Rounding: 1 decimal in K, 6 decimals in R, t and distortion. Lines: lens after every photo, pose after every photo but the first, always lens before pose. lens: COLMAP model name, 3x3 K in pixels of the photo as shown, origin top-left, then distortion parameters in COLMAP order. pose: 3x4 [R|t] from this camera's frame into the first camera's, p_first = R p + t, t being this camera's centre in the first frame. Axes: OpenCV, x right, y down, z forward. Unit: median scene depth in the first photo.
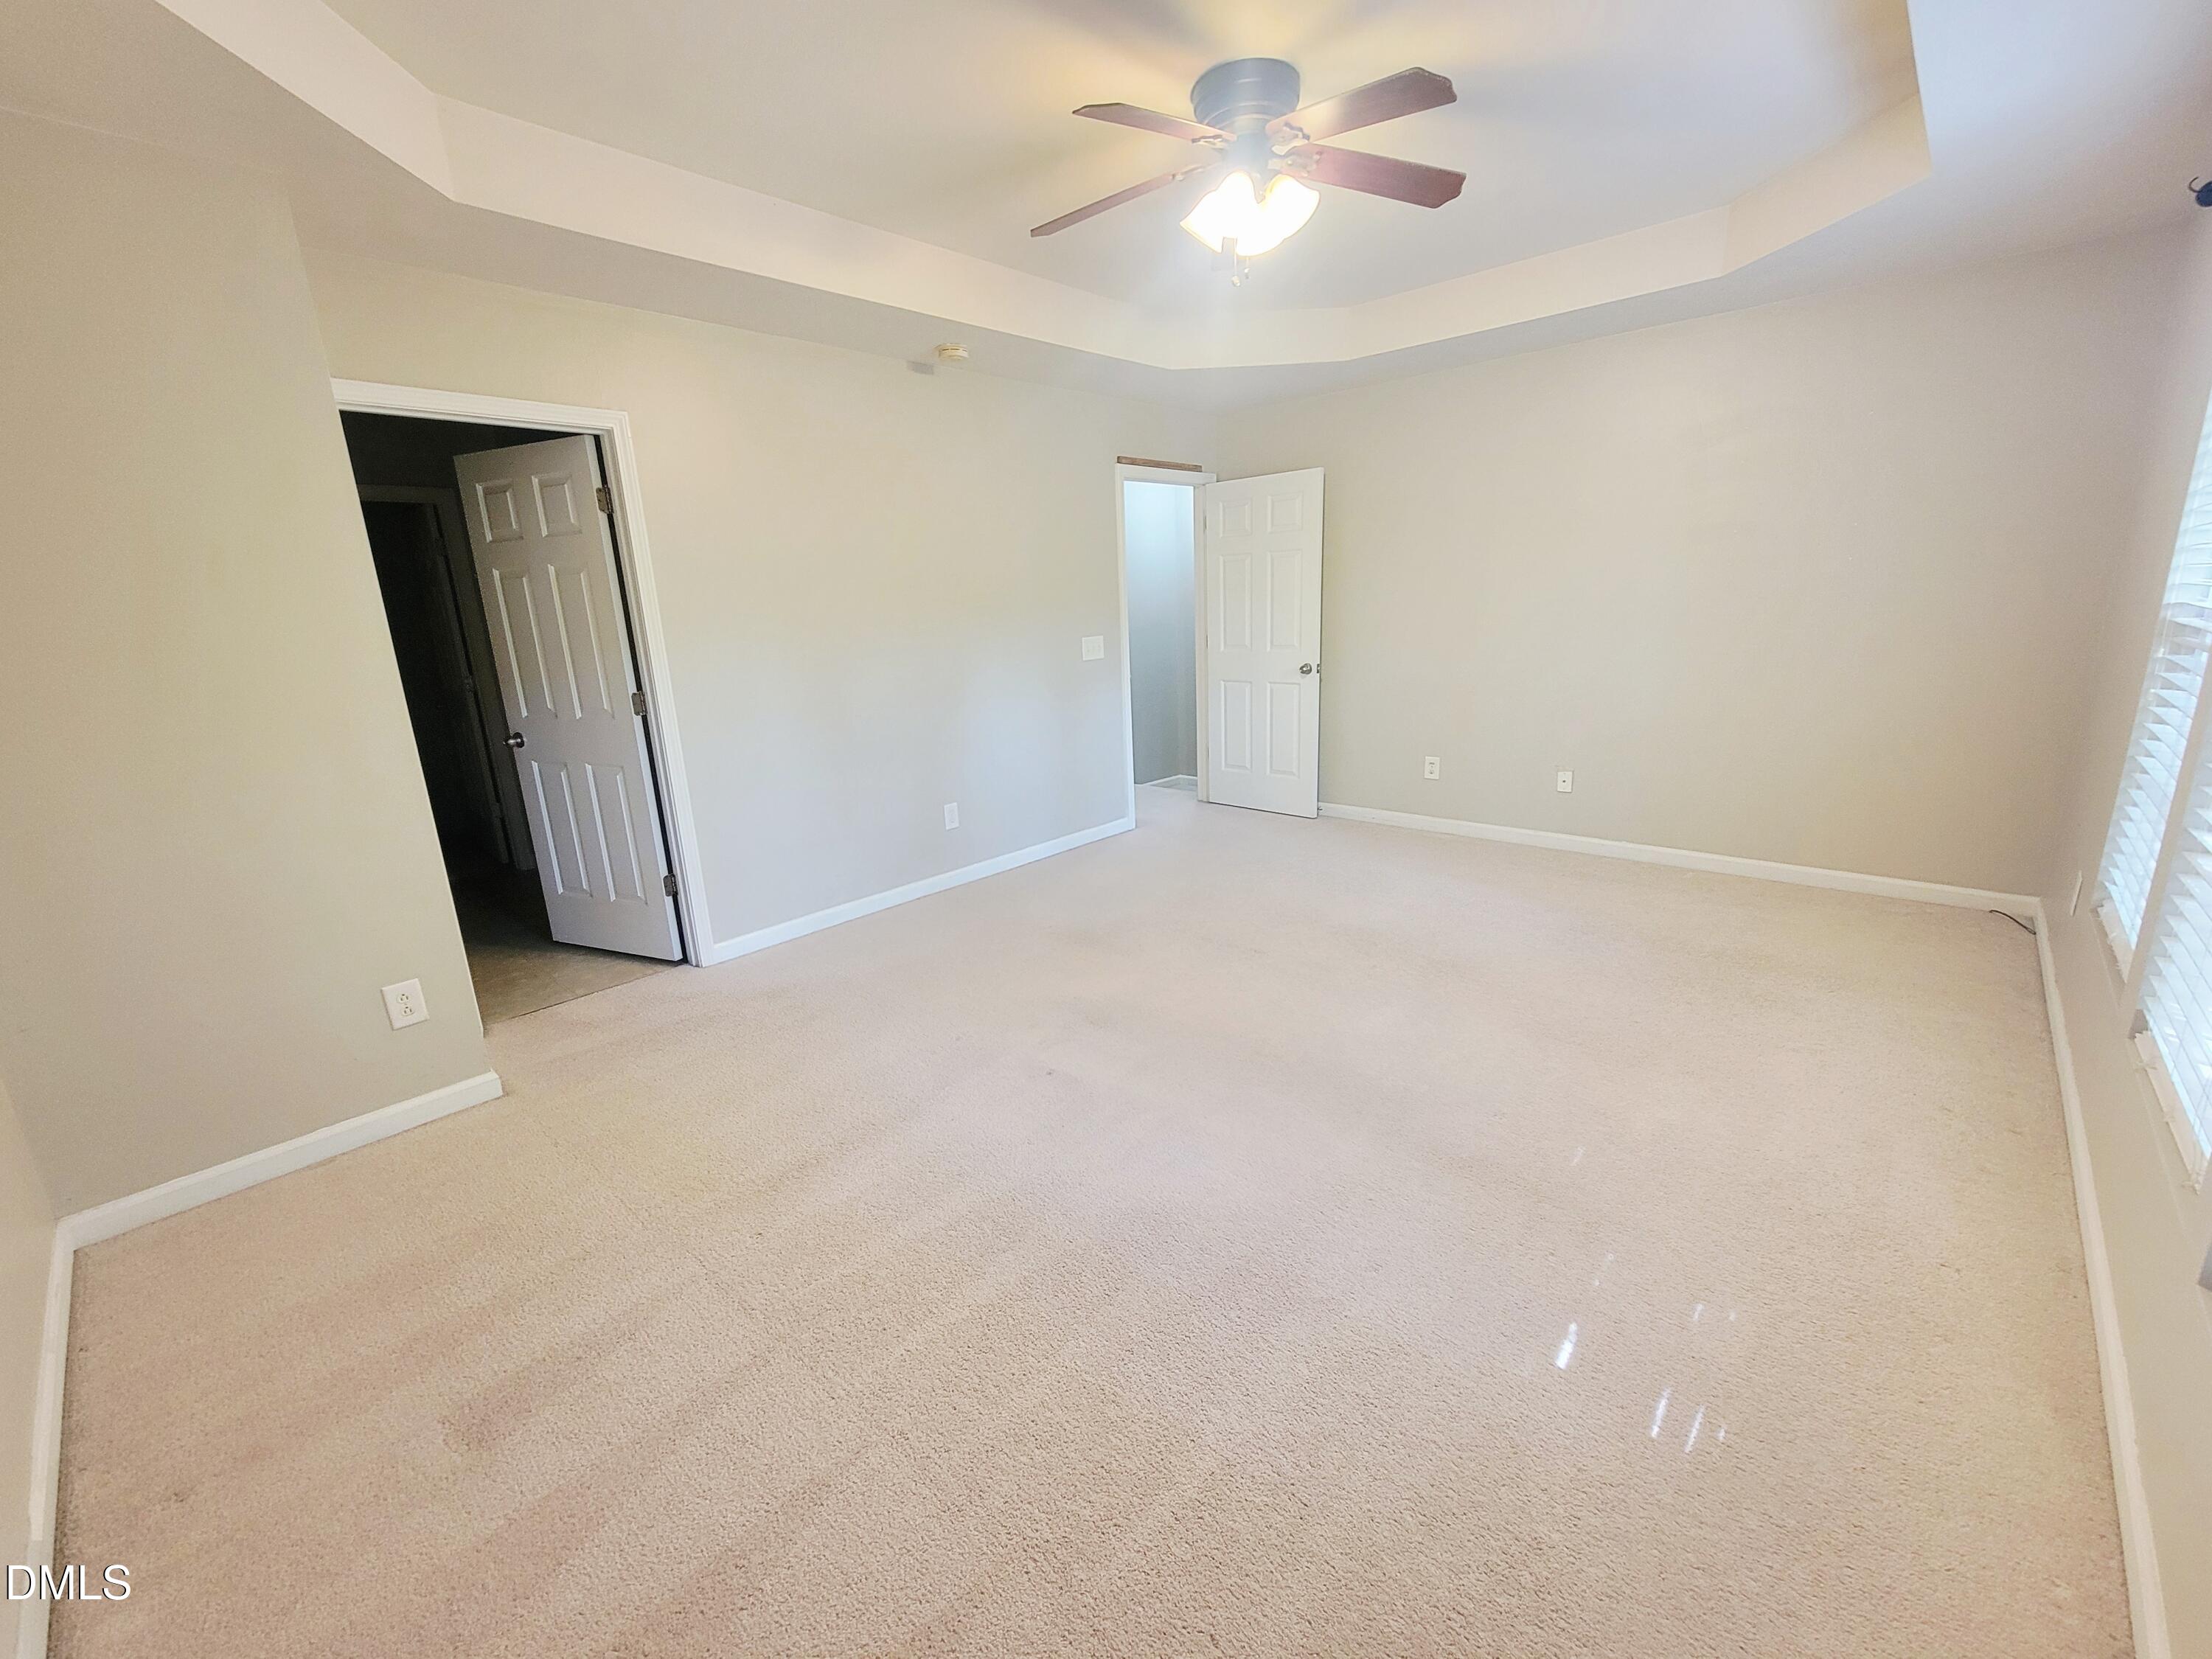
lens RADIAL K [[903.5, 0, 1106.0], [0, 903.5, 829.5], [0, 0, 1]] dist [0.015049, 0.000042]
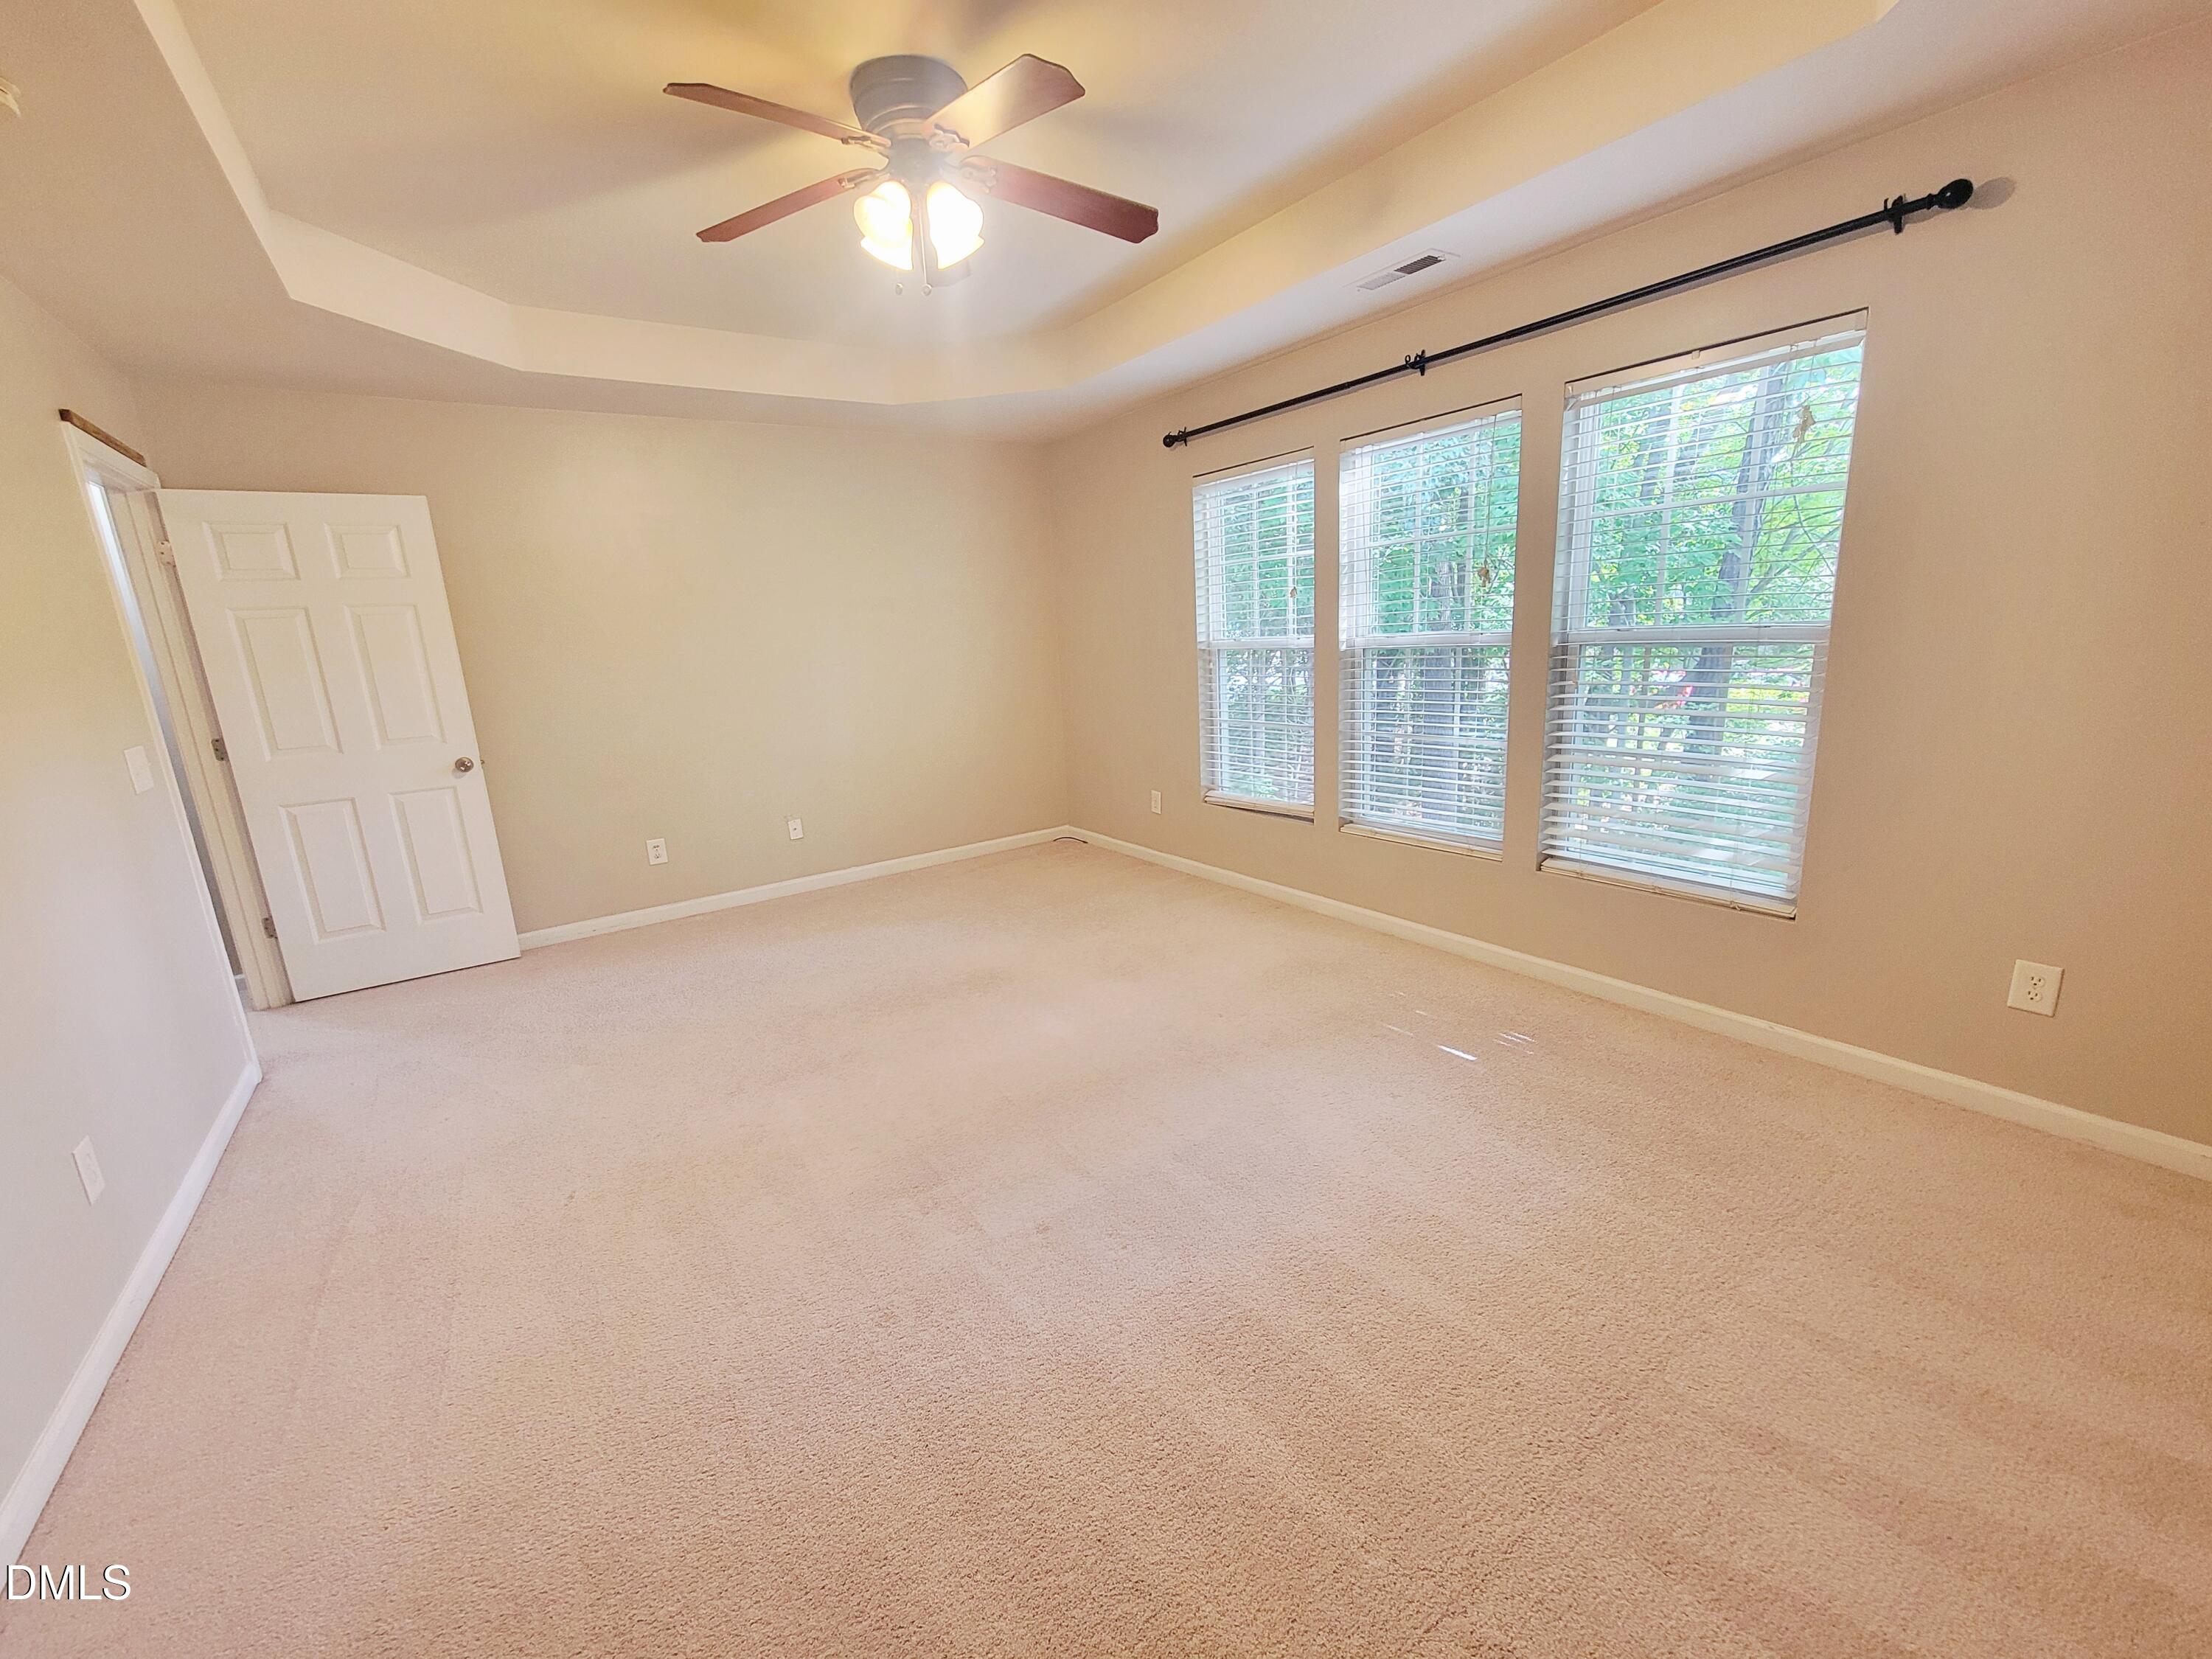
lens RADIAL K [[903.5, 0, 1106.0], [0, 903.5, 829.5], [0, 0, 1]] dist [0.015049, 0.000042]
pose [[0.221090, -0.192408, 0.956085, -0.404328], [0.281656, 0.951169, 0.126287, -0.078300], [-0.933697, 0.241366, 0.264487, 0.347357]]
